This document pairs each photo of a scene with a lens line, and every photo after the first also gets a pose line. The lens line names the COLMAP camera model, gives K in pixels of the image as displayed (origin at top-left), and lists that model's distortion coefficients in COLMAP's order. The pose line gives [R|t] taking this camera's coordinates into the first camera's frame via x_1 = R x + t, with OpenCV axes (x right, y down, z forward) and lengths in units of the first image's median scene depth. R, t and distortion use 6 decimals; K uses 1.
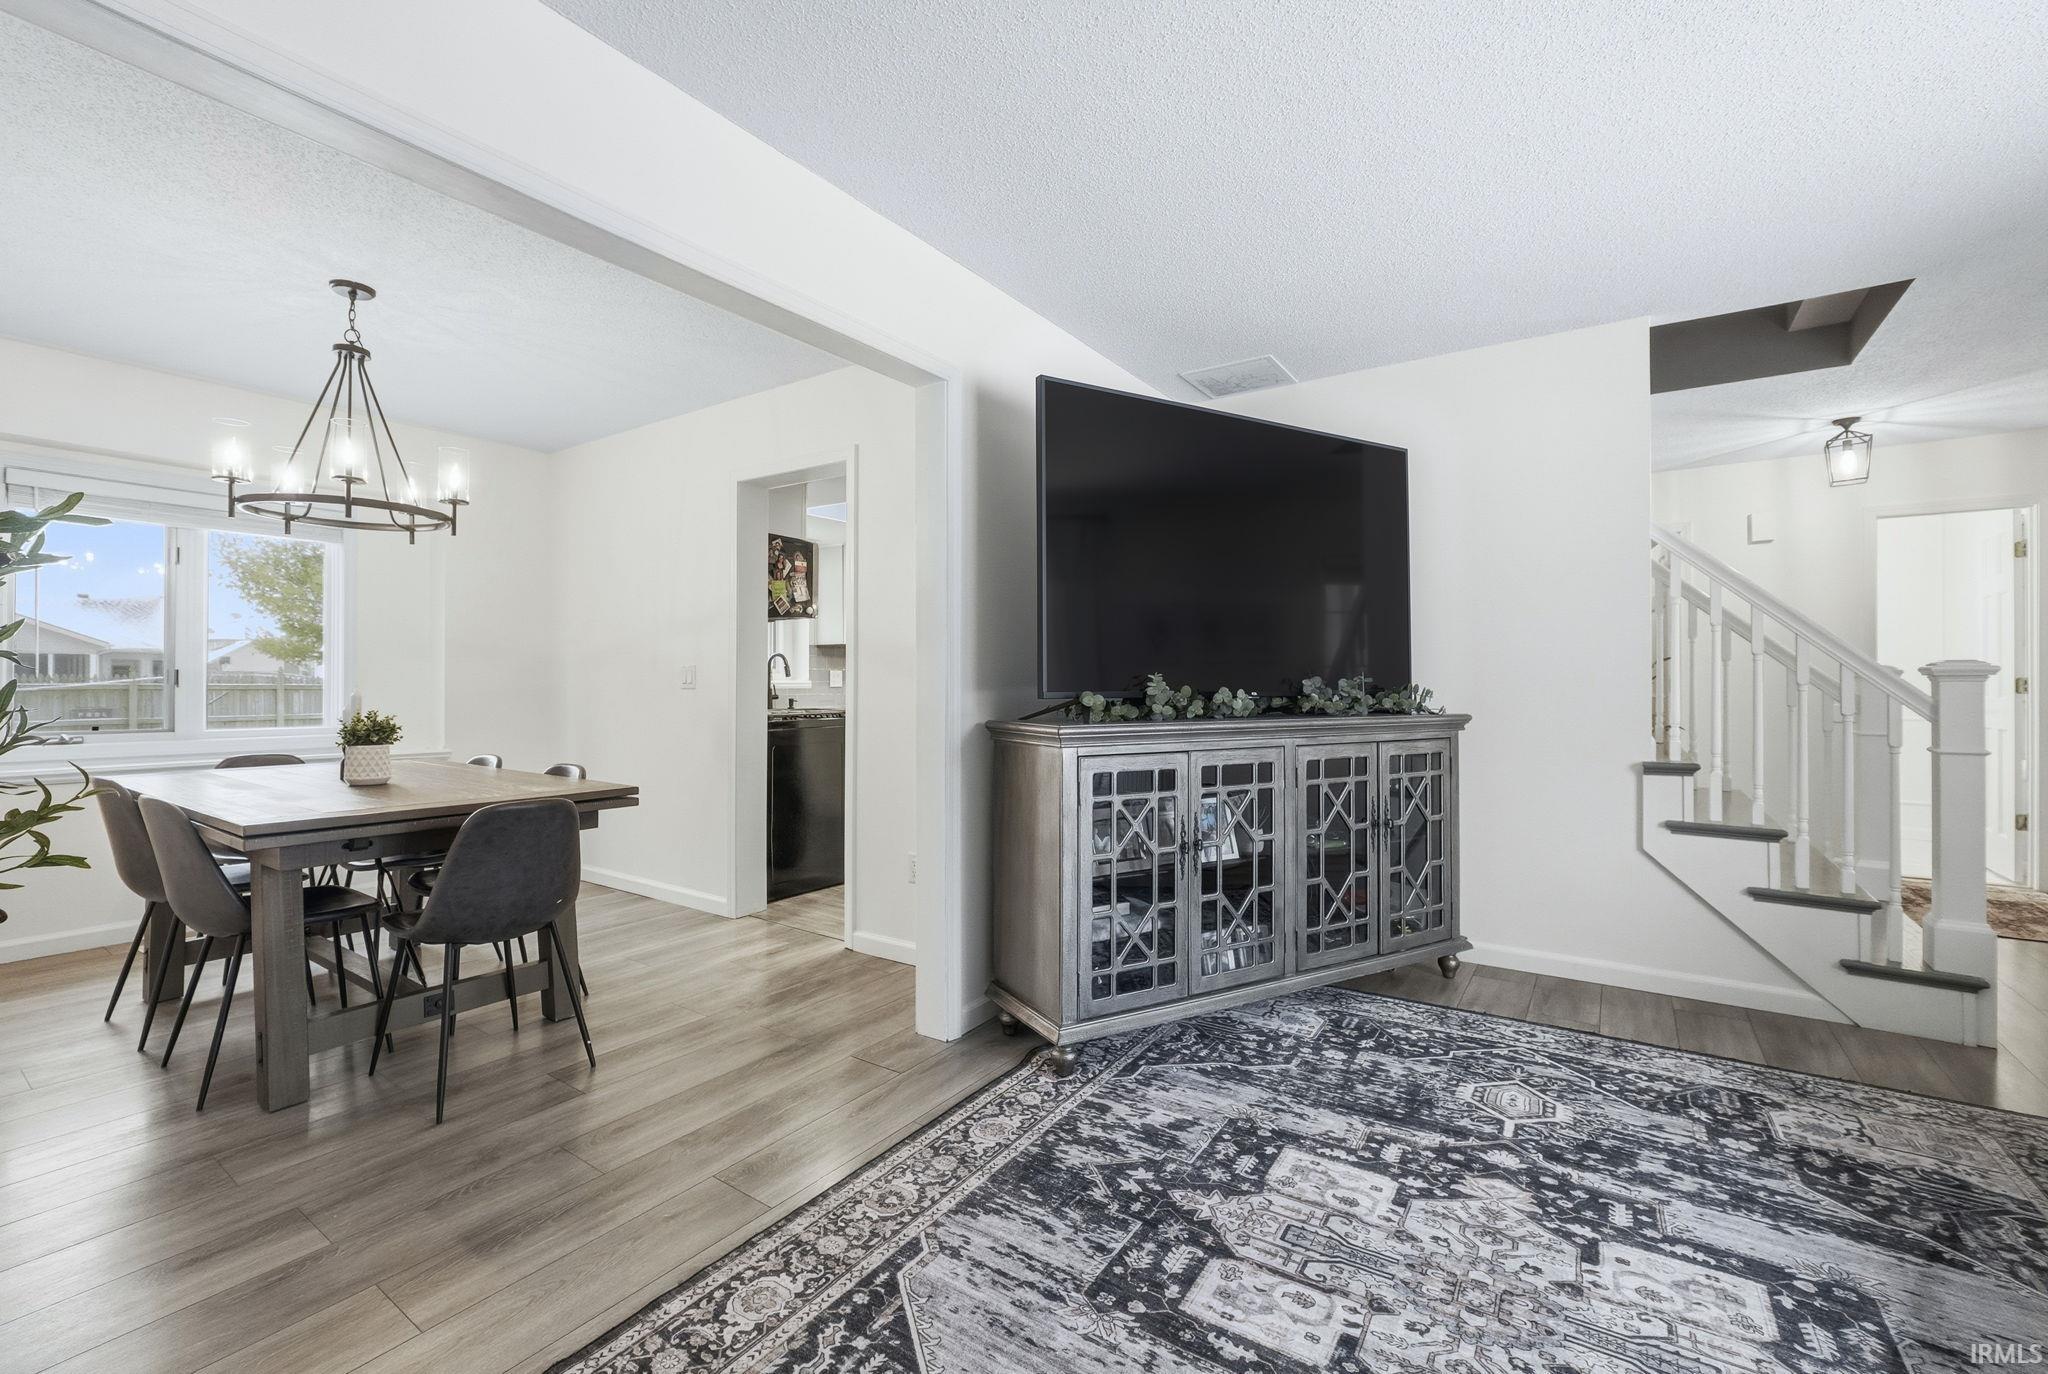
lens RADIAL K [[865.5, 0, 1011.0], [0, 865.5, 679.7], [0, 0, 1]] dist [-0.025892, 0.007790]
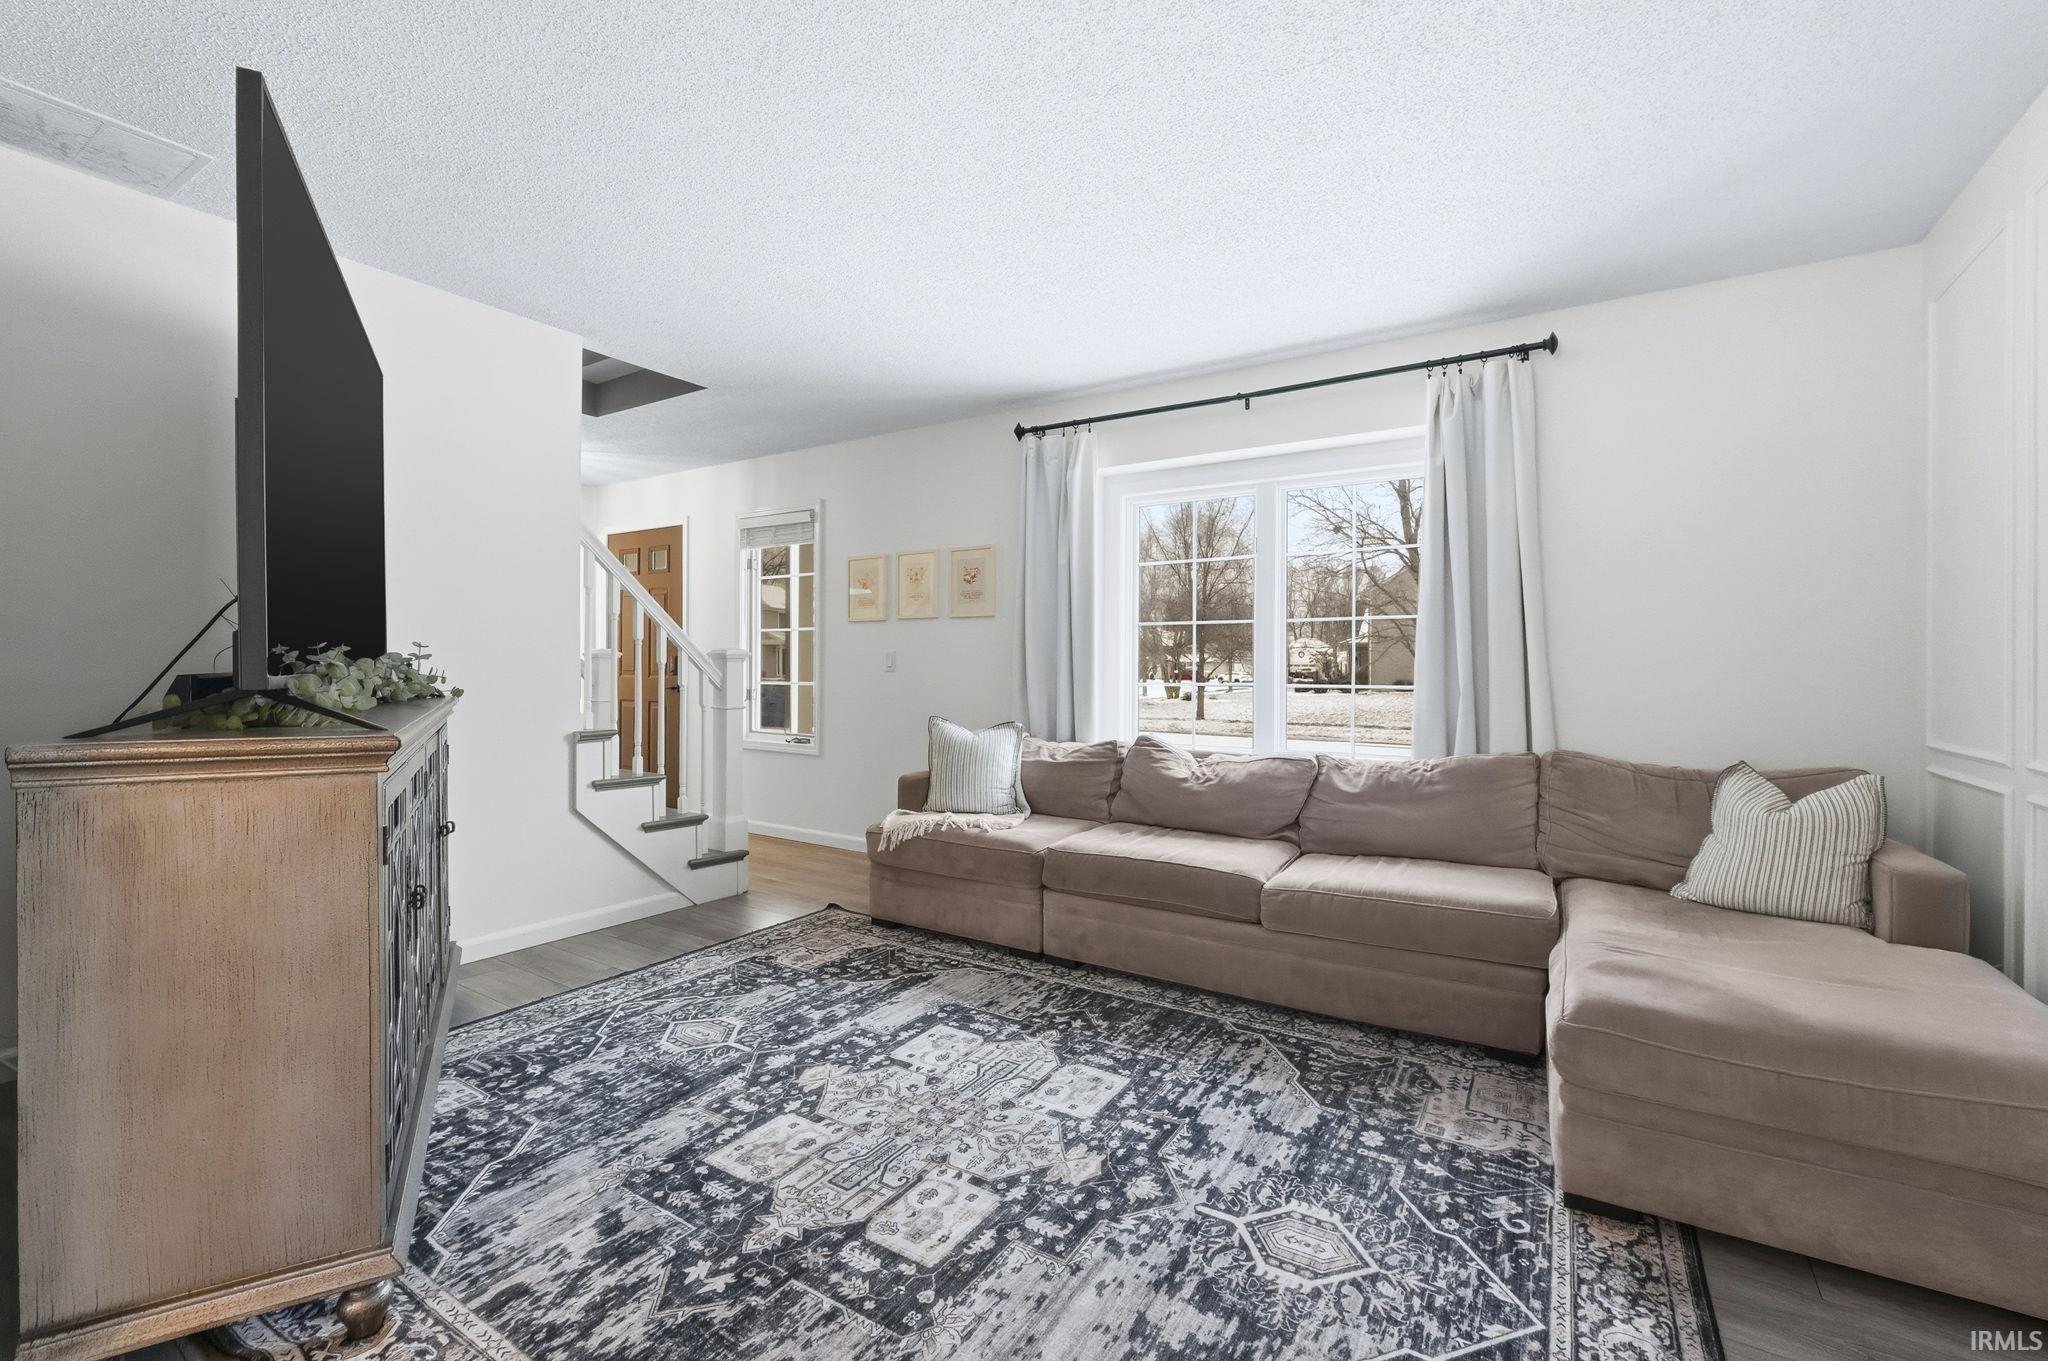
lens RADIAL K [[875.9, 0, 1013.5], [0, 875.9, 689.2], [0, 0, 1]] dist [-0.027879, 0.000426]
pose [[-0.034758, -0.027743, 0.999011, -0.621868], [-0.010220, 0.999572, 0.027403, 0.004814], [-0.999343, -0.009257, -0.035027, 0.704380]]
